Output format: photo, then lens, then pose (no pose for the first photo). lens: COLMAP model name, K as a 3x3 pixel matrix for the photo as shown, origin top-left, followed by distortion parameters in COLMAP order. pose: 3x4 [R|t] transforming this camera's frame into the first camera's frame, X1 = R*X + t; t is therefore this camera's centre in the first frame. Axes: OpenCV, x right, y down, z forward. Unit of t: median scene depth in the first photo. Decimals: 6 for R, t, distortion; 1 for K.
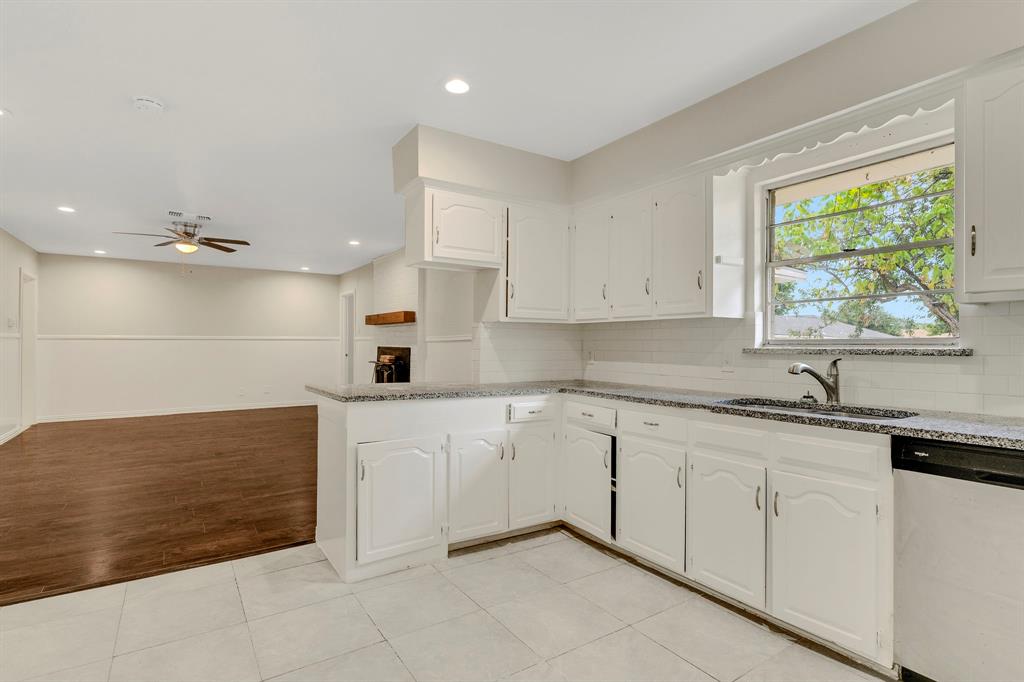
lens RADIAL K [[516.2, 0, 507.7], [0, 516.2, 339.2], [0, 0, 1]] dist [0.007032, 0.000445]
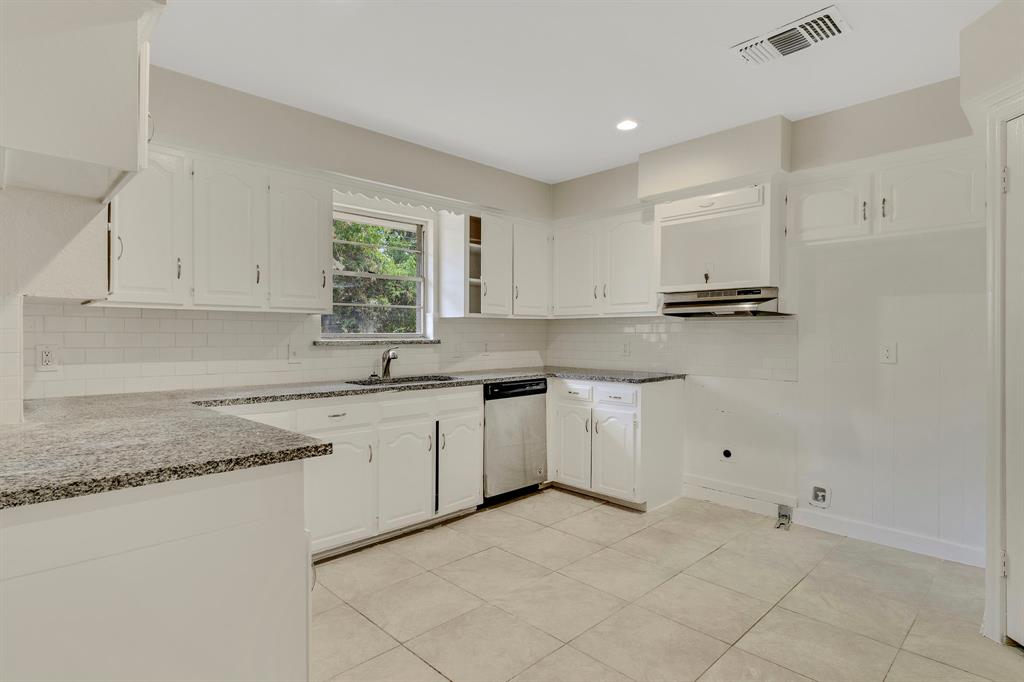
lens RADIAL K [[516.2, 0, 515.0], [0, 516.2, 333.7], [0, 0, 1]] dist [0.007032, 0.000445]
pose [[-0.182351, 0.000194, 0.983233, -0.853723], [-0.012166, 0.999923, -0.002453, -0.001642], [-0.983158, -0.012409, -0.182335, 0.885124]]
